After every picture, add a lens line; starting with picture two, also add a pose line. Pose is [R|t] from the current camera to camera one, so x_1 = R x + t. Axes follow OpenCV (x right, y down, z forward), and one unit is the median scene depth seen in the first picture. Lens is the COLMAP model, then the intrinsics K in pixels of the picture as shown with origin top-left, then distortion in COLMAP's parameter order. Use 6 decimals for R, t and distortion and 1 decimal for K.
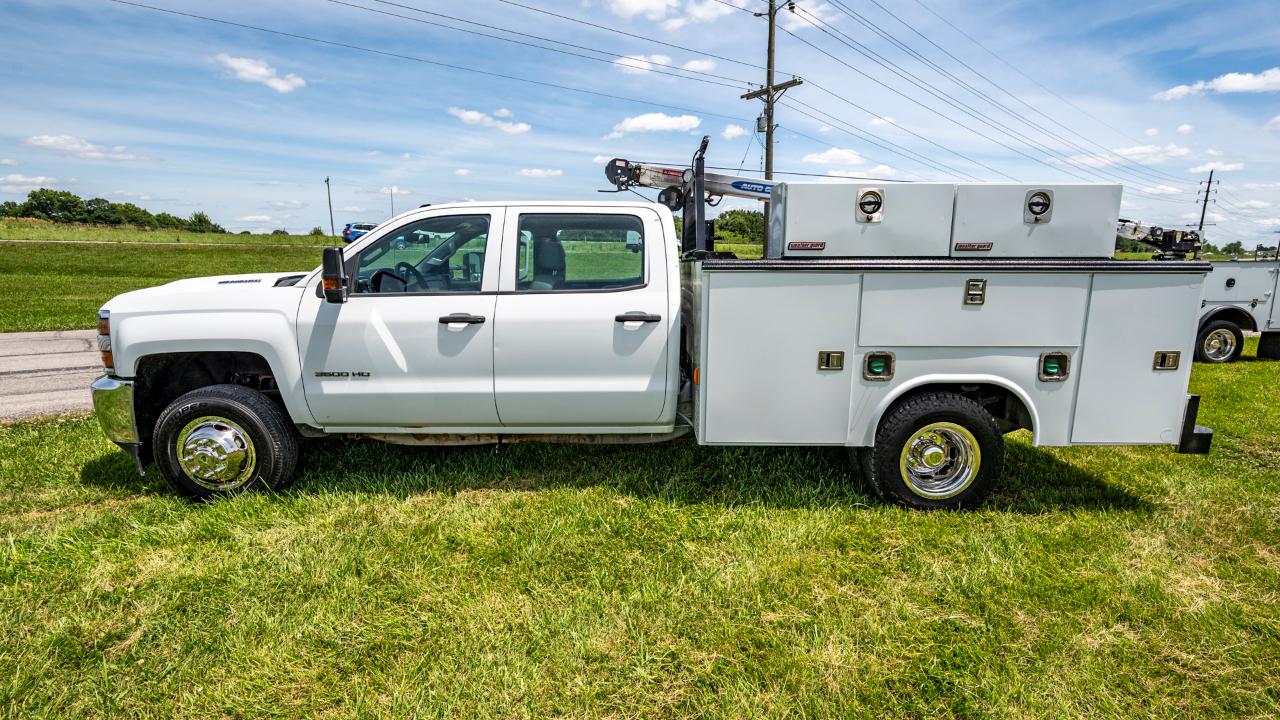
lens RADIAL K [[579.4, 0, 644.6], [0, 579.4, 367.8], [0, 0, 1]] dist [-0.001784, 0.000517]
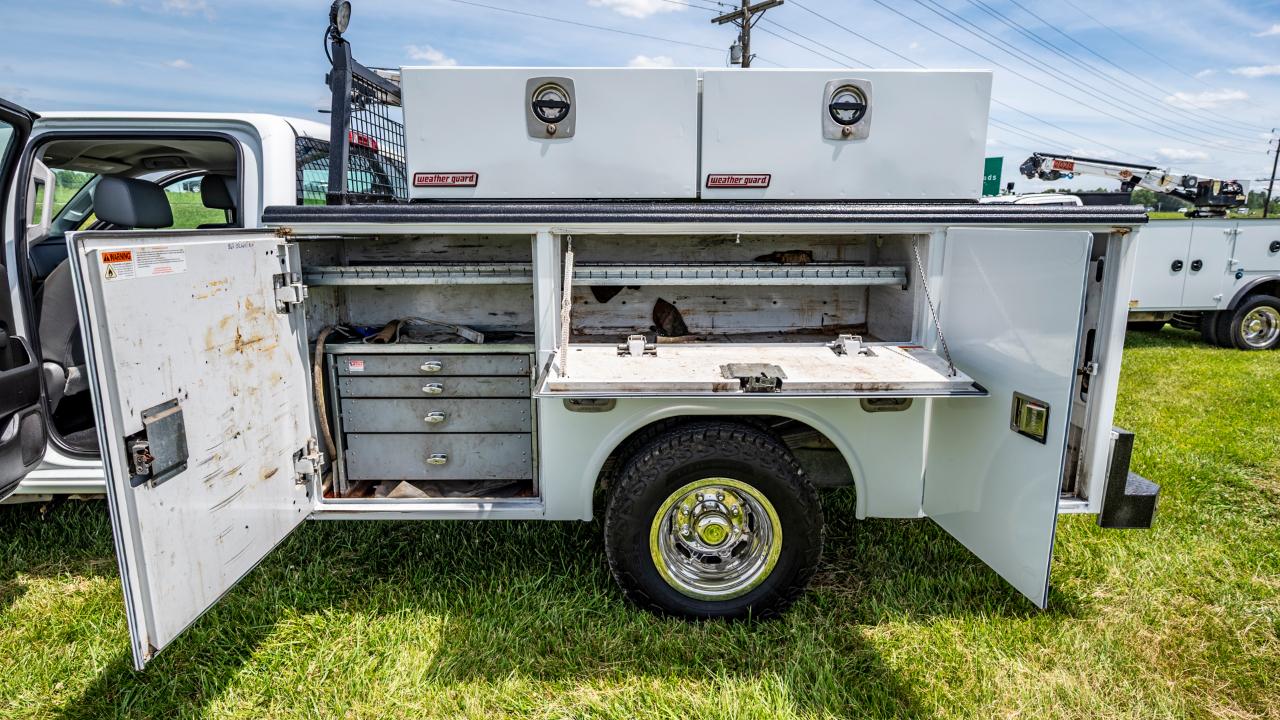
lens RADIAL K [[669.1, 0, 645.8], [0, 669.1, 362.8], [0, 0, 1]] dist [-0.002581, -0.000309]
pose [[0.999932, -0.003803, 0.010989, 0.421308], [0.003550, 0.999730, 0.022979, -0.039688], [-0.011073, -0.022938, 0.999676, 0.298581]]
